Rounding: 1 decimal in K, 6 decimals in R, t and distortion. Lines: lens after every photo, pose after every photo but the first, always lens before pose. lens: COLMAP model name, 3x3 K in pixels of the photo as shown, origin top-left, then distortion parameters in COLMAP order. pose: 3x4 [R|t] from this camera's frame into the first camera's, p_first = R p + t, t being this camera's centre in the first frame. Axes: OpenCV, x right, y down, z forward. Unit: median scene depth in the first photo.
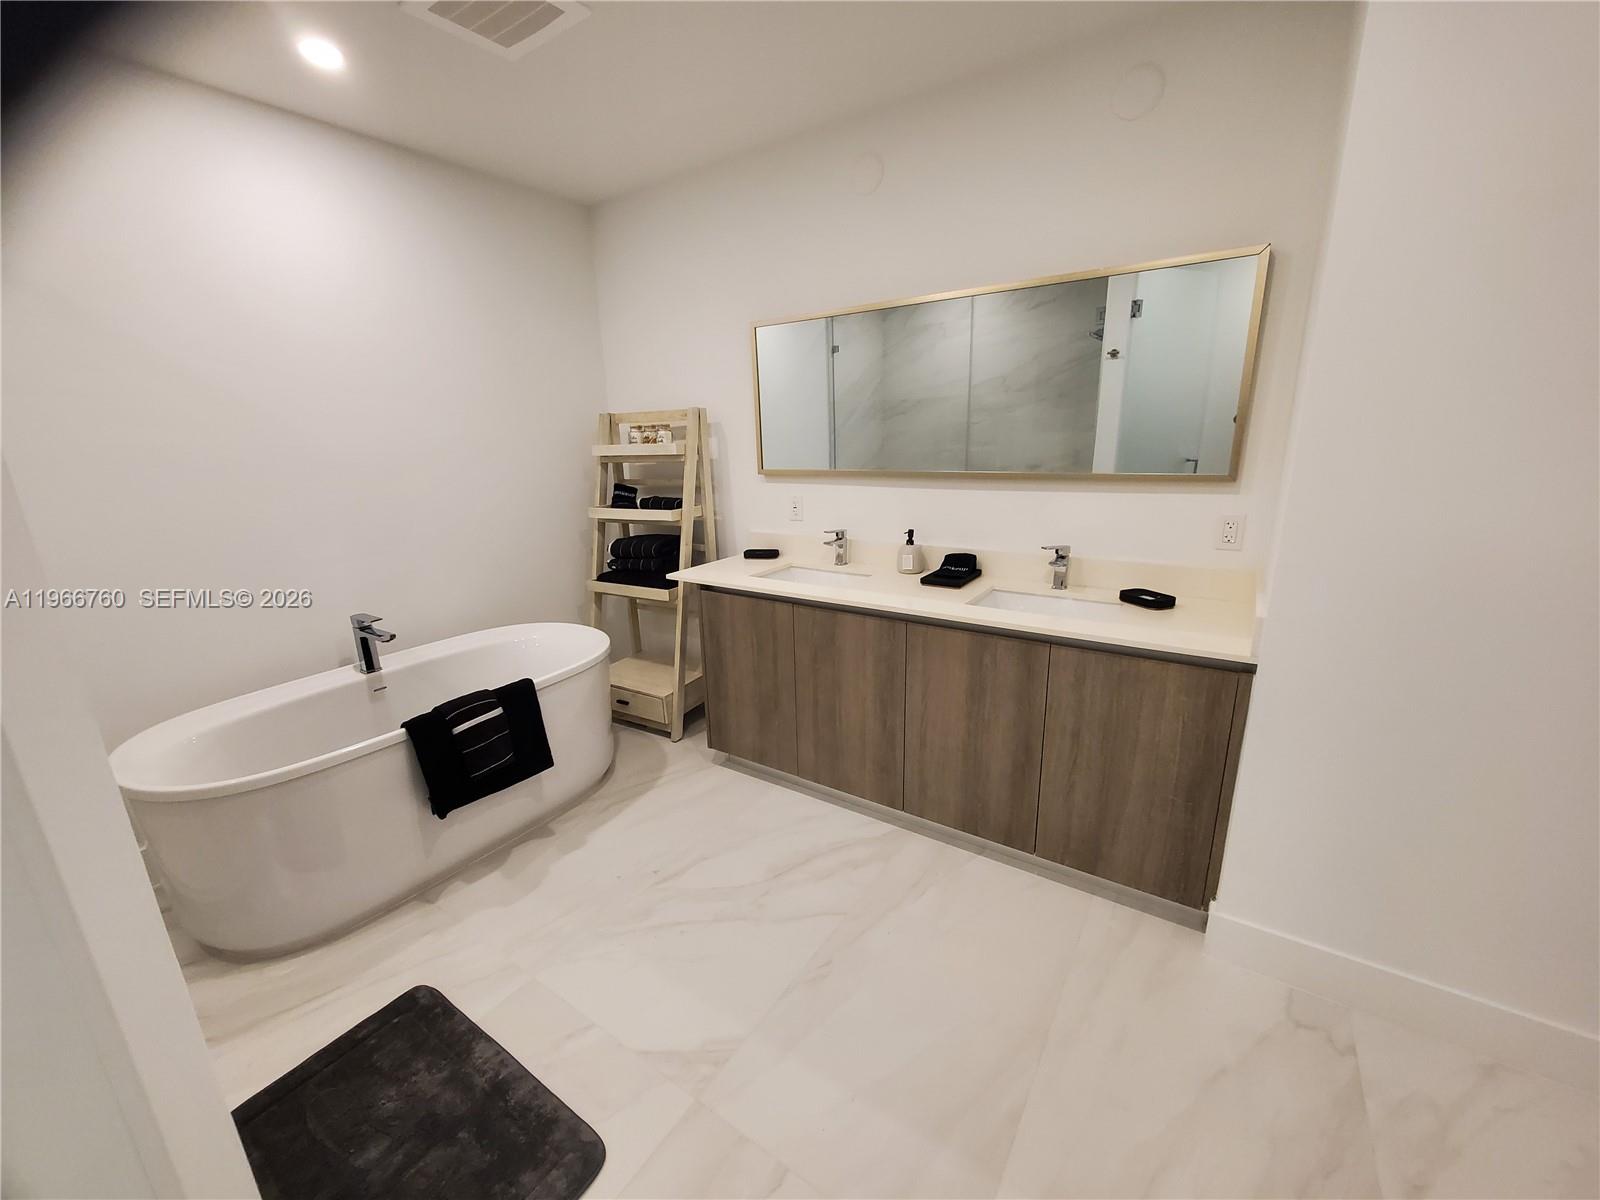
lens RADIAL K [[636.8, 0, 791.9], [0, 636.8, 597.5], [0, 0, 1]] dist [-0.000598, -0.002293]
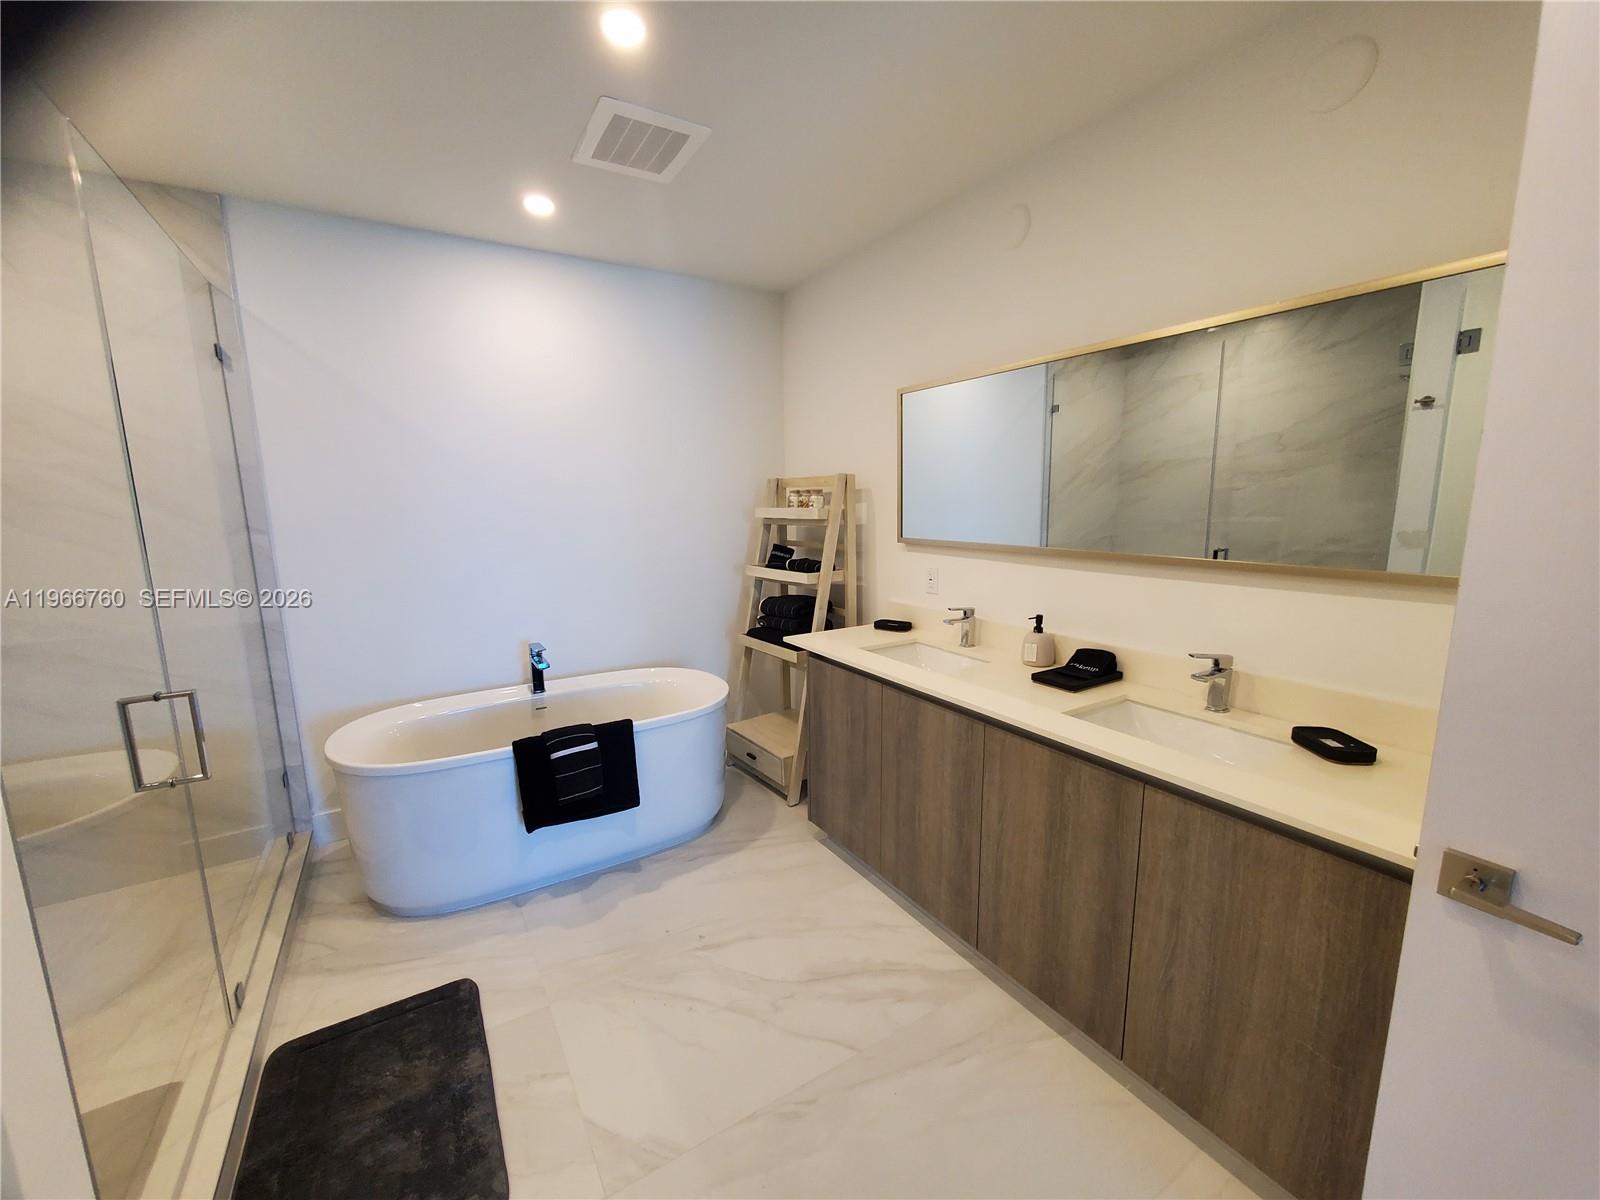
lens RADIAL K [[636.8, 0, 790.6], [0, 636.8, 596.8], [0, 0, 1]] dist [-0.000598, -0.002293]
pose [[0.911561, 0.079675, -0.403372, 0.245472], [-0.115348, 0.991204, -0.064884, -0.039484], [0.394654, 0.105674, 0.912733, 0.090233]]
